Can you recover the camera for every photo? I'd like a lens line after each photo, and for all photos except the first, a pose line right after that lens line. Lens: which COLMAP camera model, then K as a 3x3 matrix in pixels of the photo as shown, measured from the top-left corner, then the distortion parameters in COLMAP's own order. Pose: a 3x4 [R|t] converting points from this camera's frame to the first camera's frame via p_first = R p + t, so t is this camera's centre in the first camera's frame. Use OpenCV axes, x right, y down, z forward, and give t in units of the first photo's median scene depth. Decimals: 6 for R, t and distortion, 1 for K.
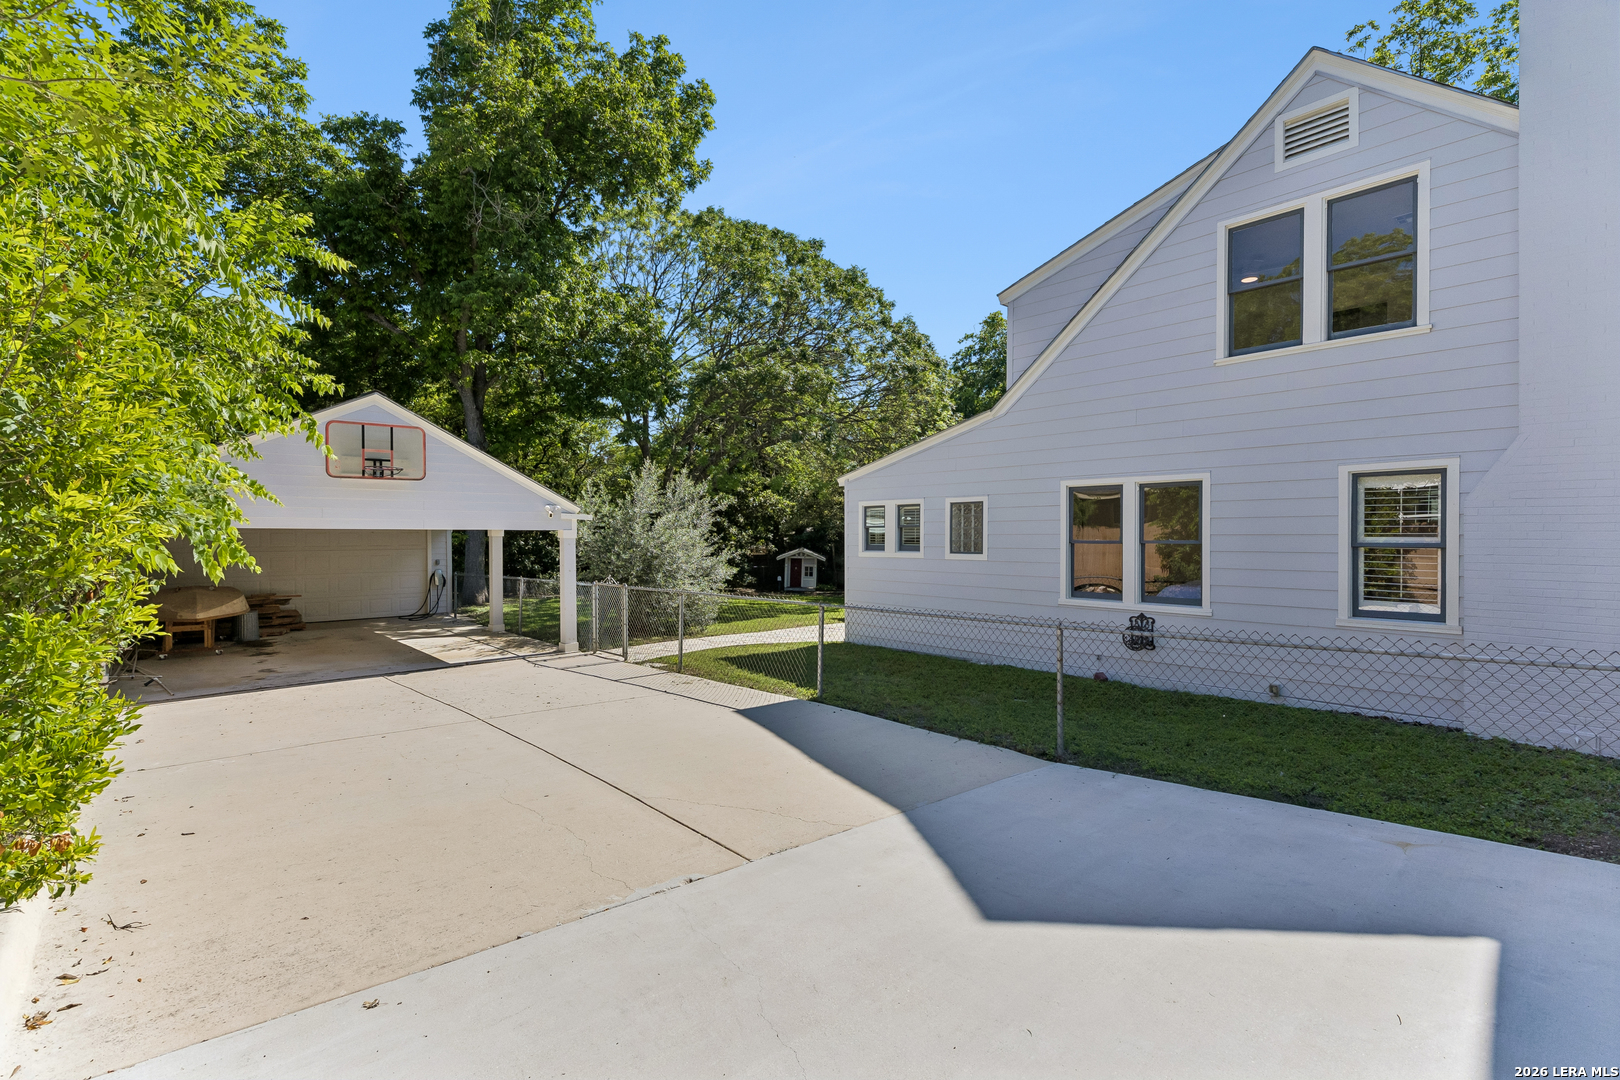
lens RADIAL K [[729.4, 0, 810.0], [0, 729.4, 538.5], [0, 0, 1]] dist [0.005302, -0.000585]
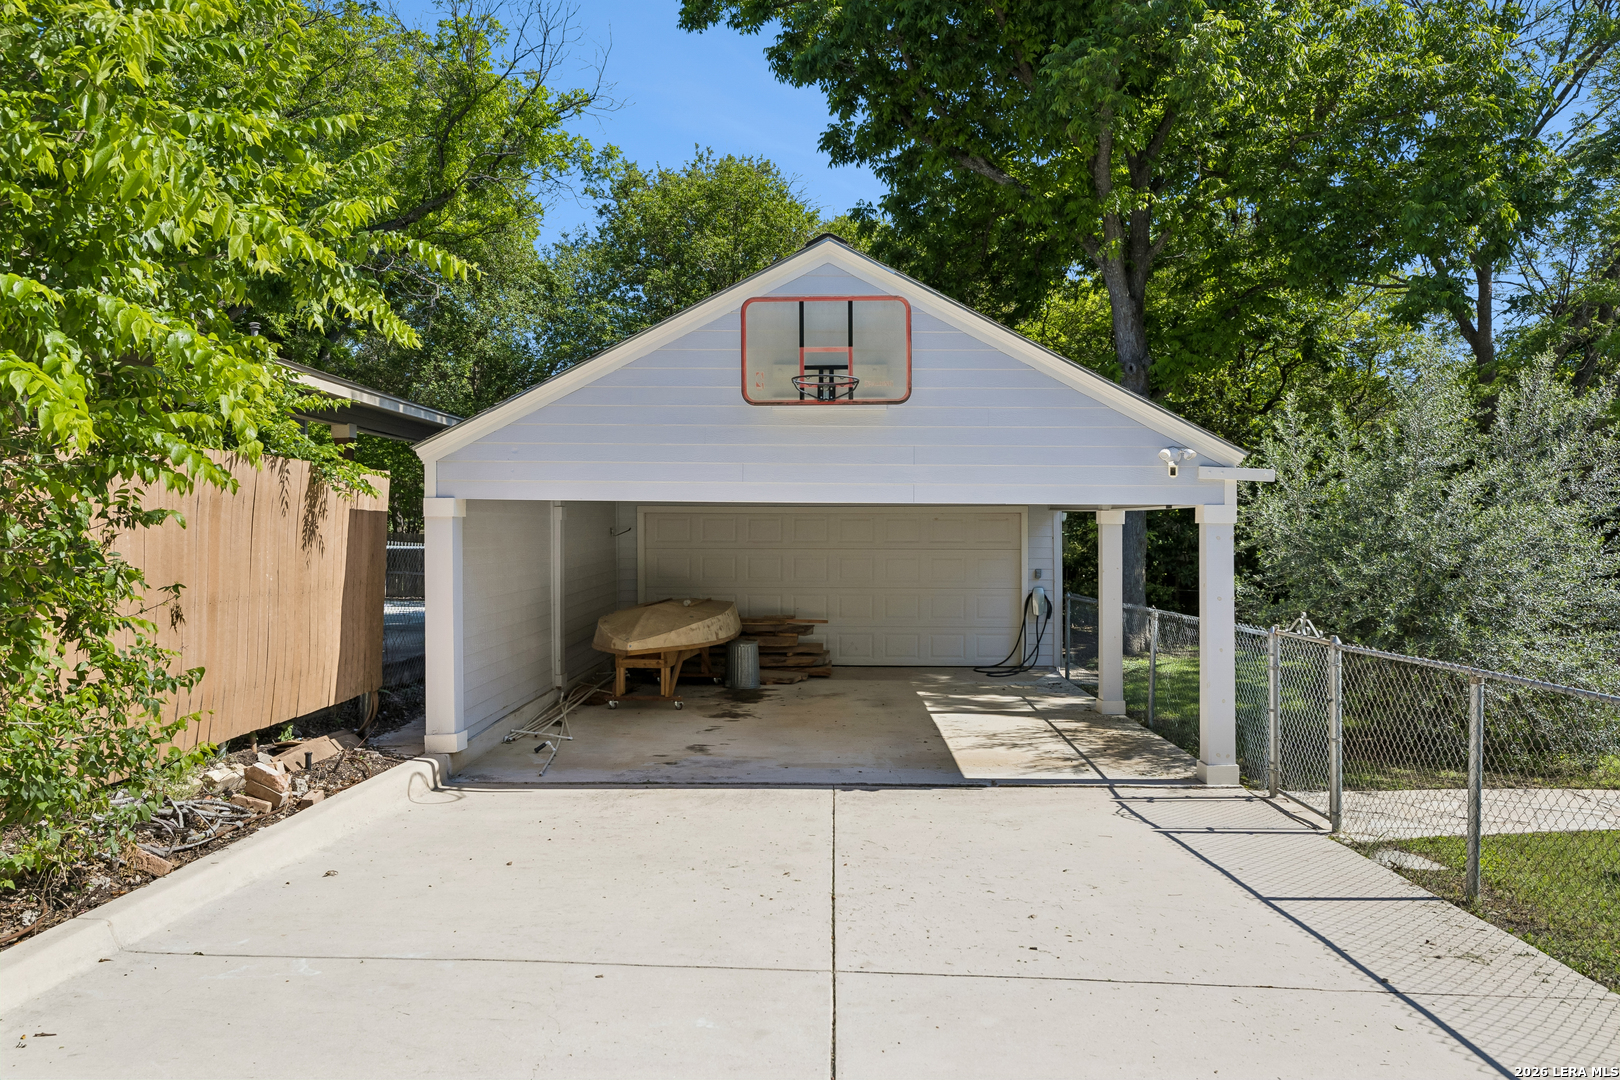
lens RADIAL K [[1227.0, 0, 807.5], [0, 1227.0, 534.2], [0, 0, 1]] dist [0.002334, -0.001642]
pose [[0.731513, 0.004988, -0.681809, -0.008035], [-0.009664, 0.999949, -0.003054, 0.009264], [0.681759, 0.008823, 0.731524, 0.259539]]
